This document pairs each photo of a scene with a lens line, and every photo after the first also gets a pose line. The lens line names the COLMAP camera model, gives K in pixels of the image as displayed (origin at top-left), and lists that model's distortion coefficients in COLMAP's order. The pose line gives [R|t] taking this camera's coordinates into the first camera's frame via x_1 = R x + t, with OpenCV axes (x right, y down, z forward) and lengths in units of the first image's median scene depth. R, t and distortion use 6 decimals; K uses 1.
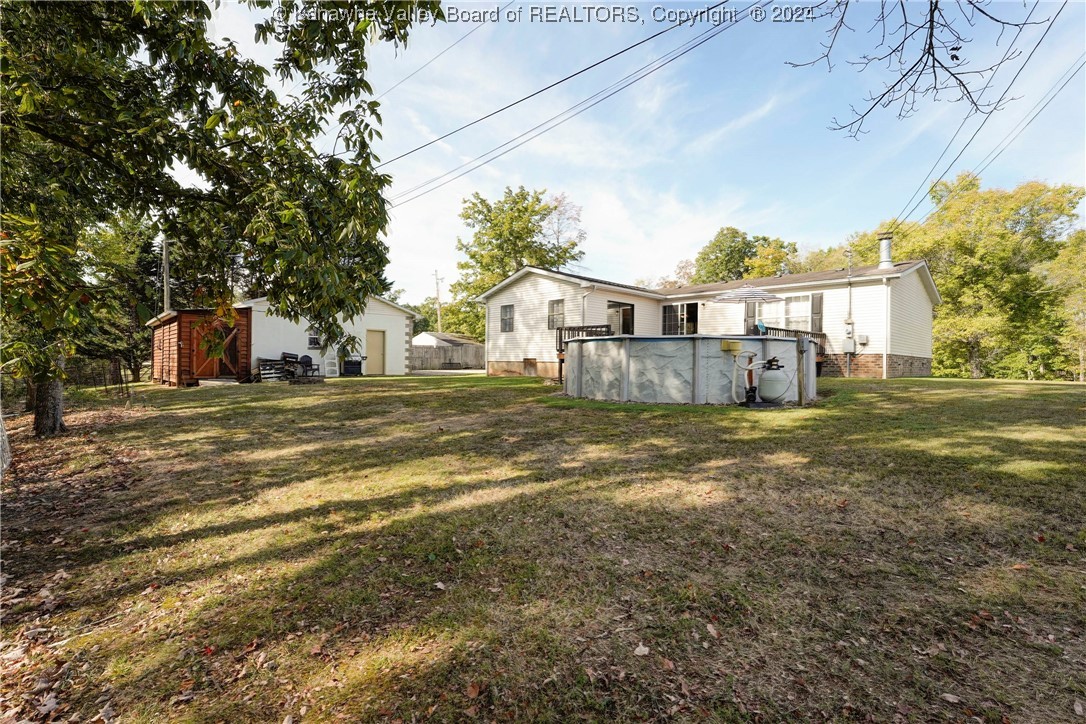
lens RADIAL K [[499.4, 0, 542.3], [0, 499.4, 360.0], [0, 0, 1]] dist [-0.000750, -0.000078]
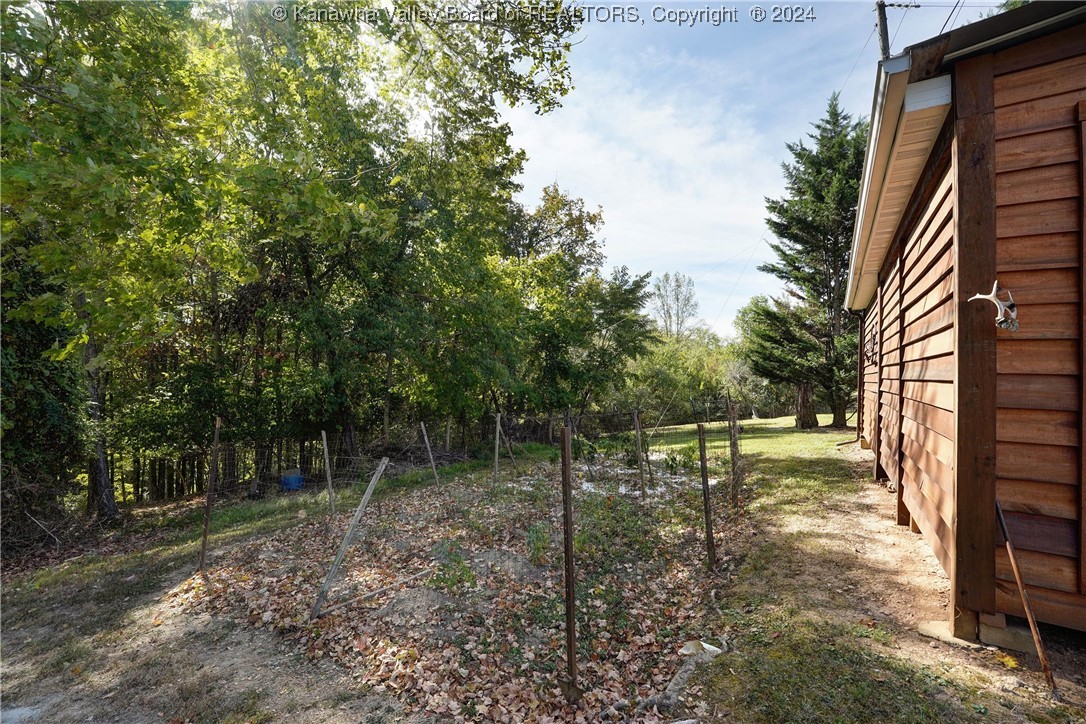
lens RADIAL K [[443.1, 0, 543.4], [0, 443.1, 364.5], [0, 0, 1]] dist [-0.004331, -0.000371]
pose [[0.246737, -0.012479, -0.969002, -0.432539], [-0.023202, 0.999554, -0.018780, -0.008081], [0.968805, 0.027116, 0.246338, 0.578053]]
